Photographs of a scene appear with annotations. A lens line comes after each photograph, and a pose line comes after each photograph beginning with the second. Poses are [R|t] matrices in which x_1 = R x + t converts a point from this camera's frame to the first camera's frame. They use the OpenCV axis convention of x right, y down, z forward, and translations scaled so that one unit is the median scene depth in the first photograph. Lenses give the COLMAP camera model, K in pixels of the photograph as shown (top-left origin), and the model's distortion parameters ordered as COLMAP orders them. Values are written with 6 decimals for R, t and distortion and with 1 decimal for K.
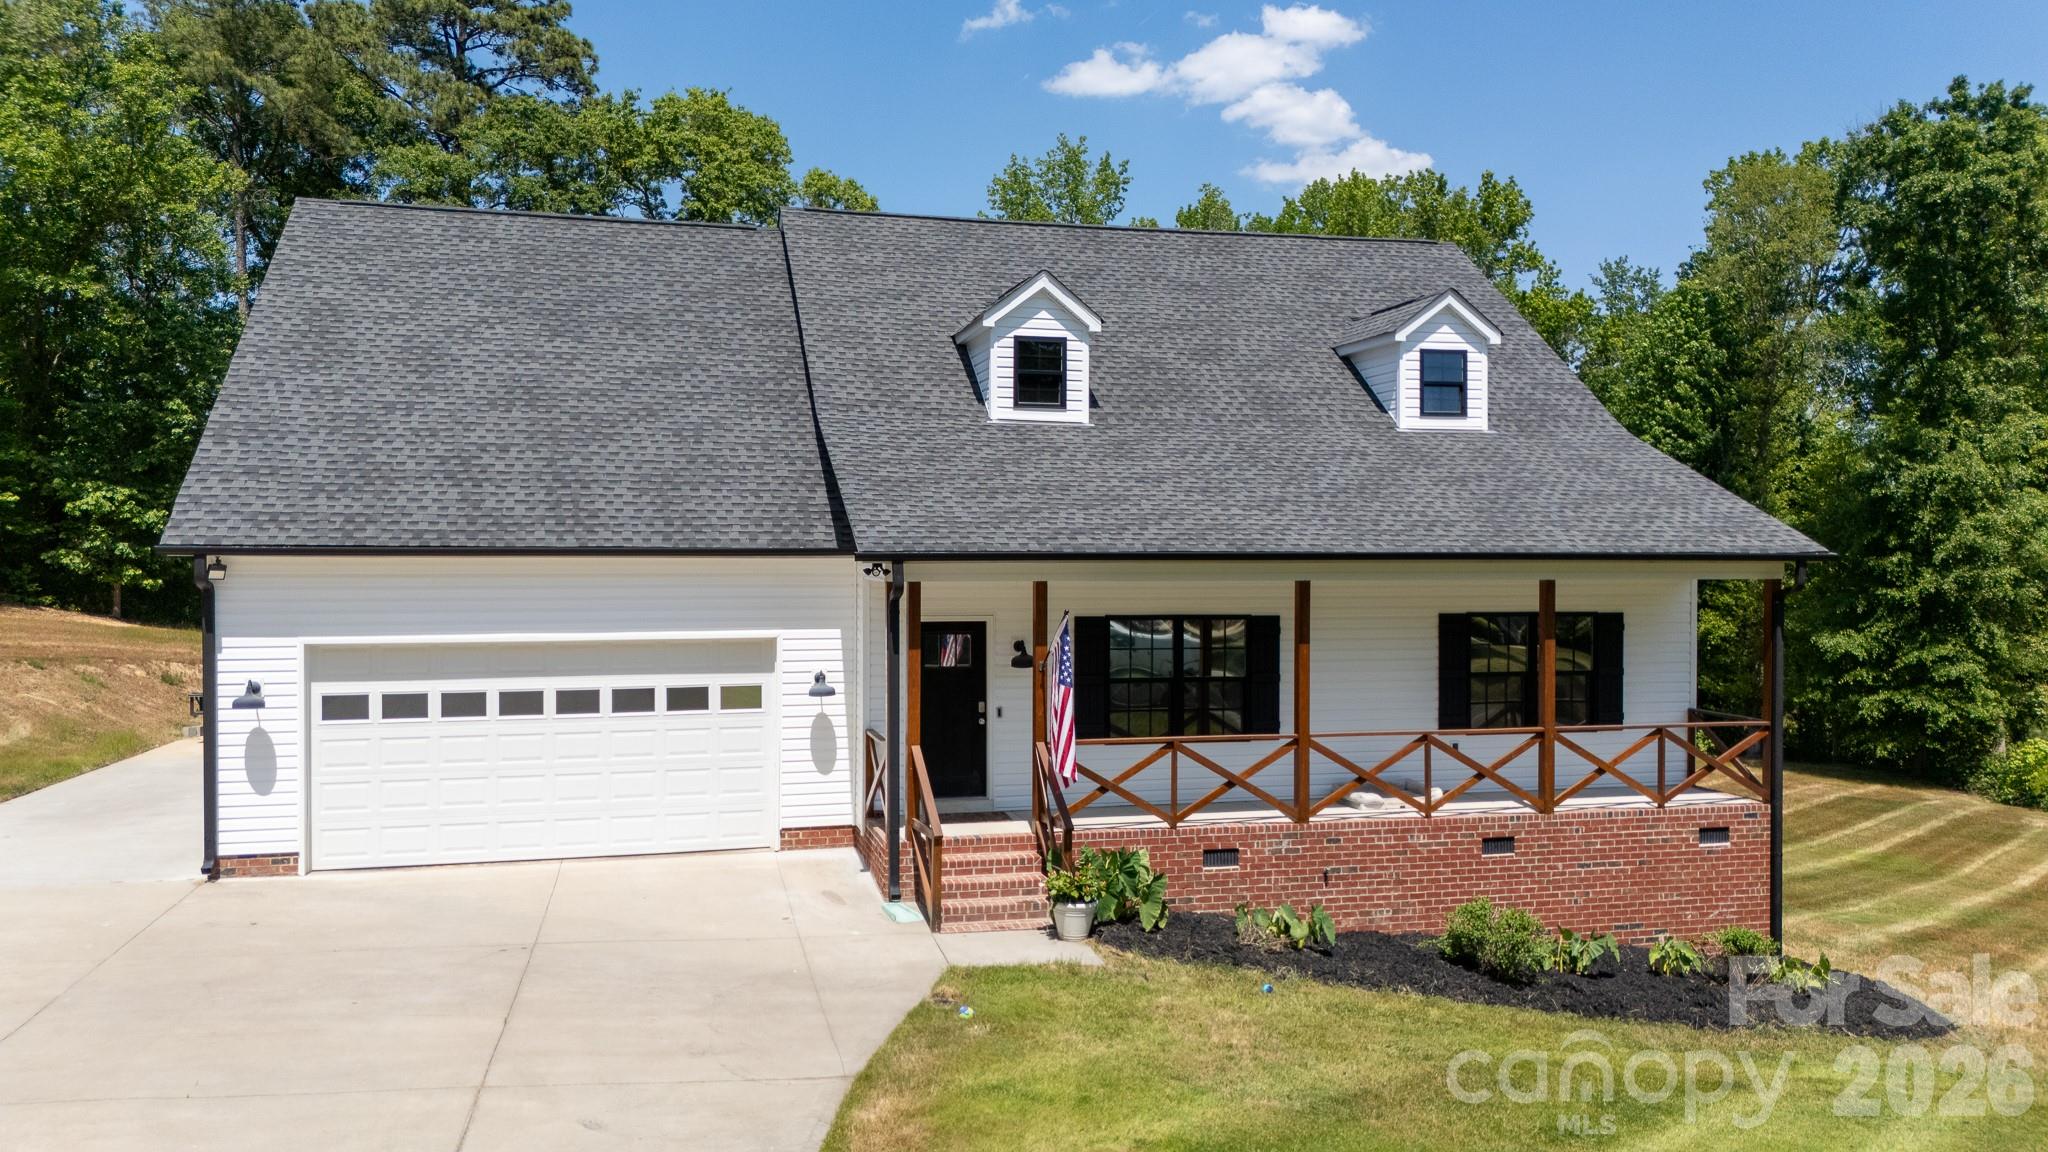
lens RADIAL K [[1496.8, 0, 1024.0], [0, 1496.8, 576.0], [0, 0, 1]] dist [0.062046, -0.059524]
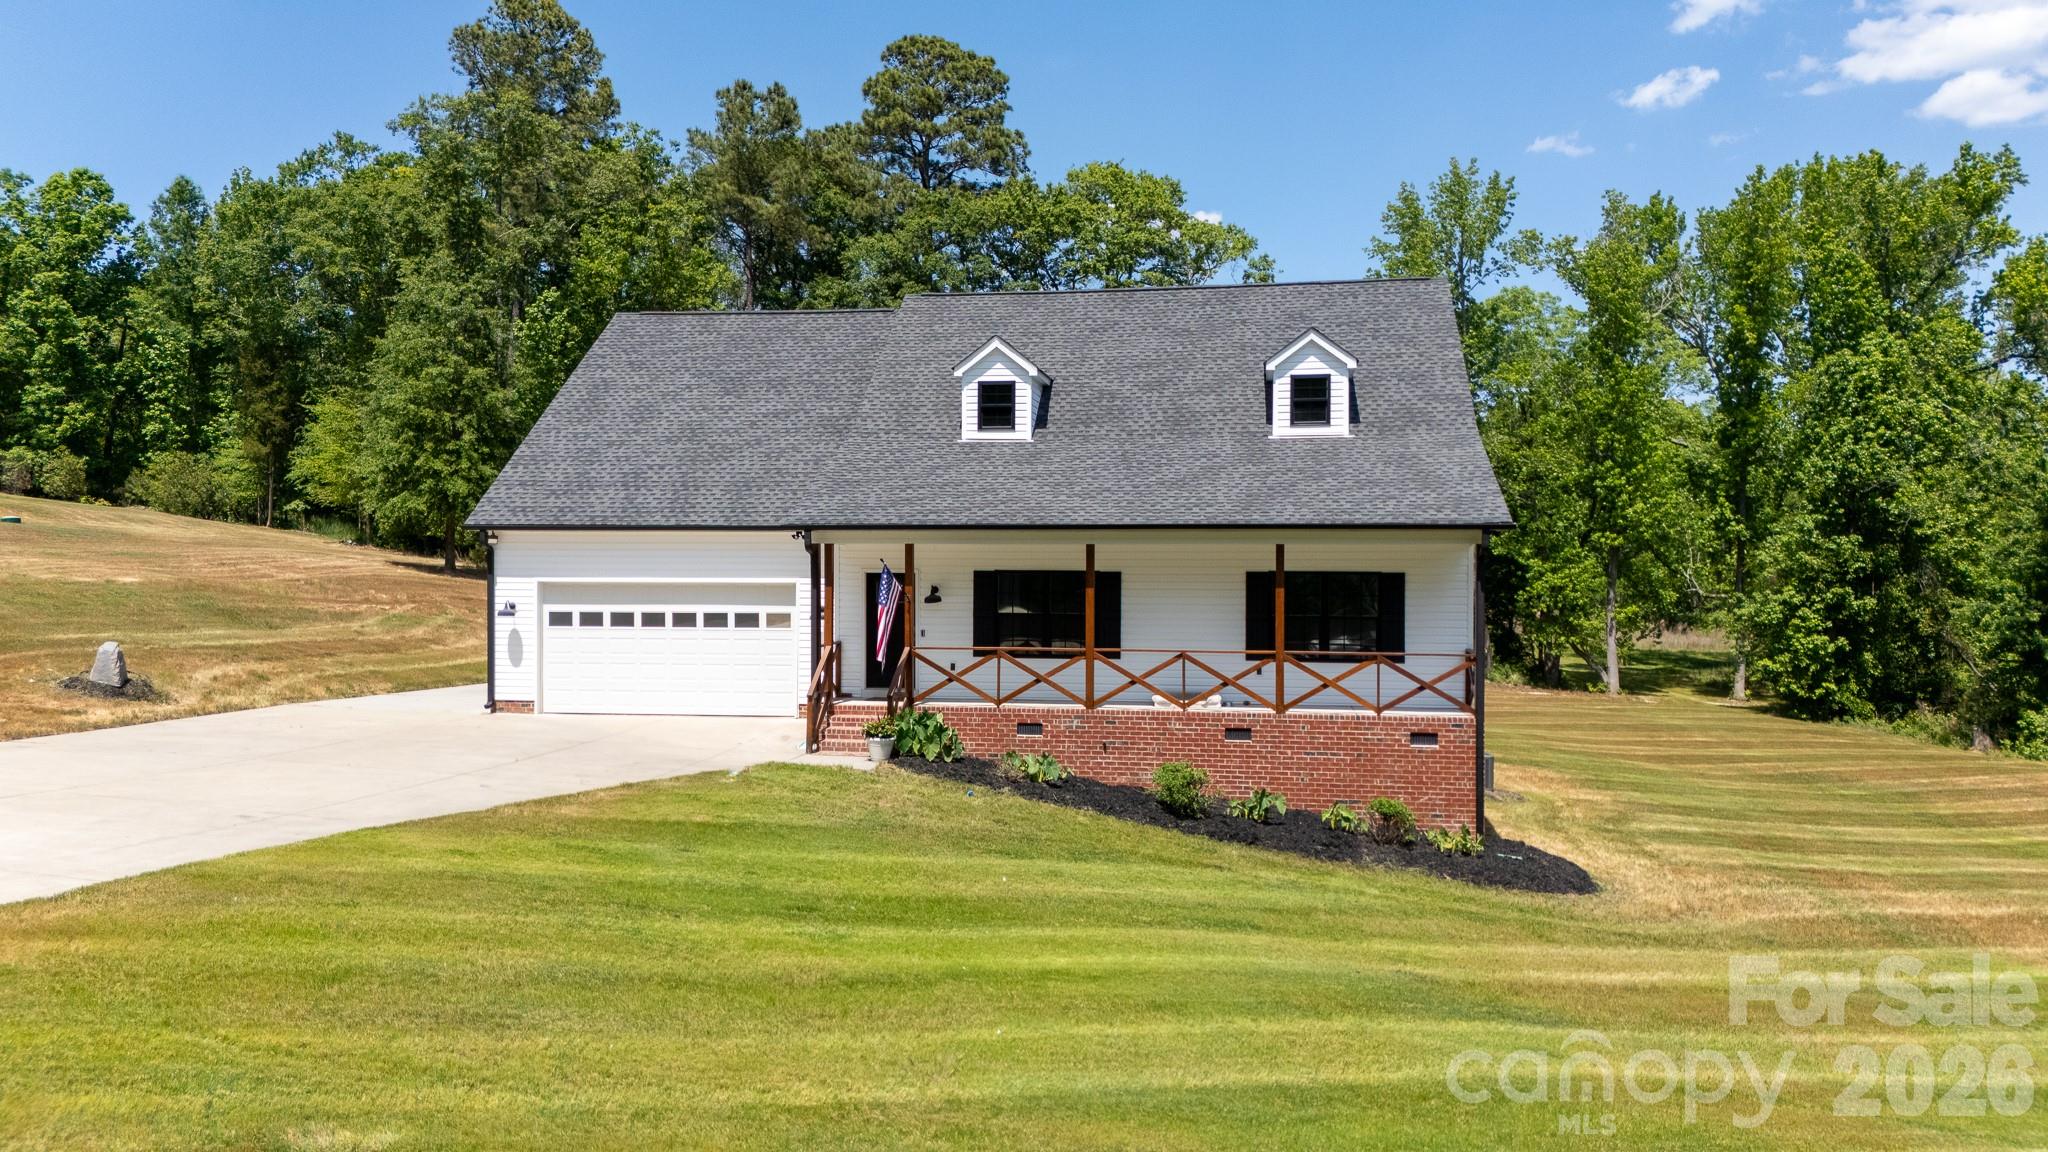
lens RADIAL K [[1488.3, 0, 1036.4], [0, 1488.3, 583.7], [0, 0, 1]] dist [0.083518, -0.112629]
pose [[0.921137, 0.005863, -0.389194, 0.611723], [-0.007929, 0.999962, -0.003703, 0.041420], [0.389157, 0.006497, 0.921148, -0.312140]]
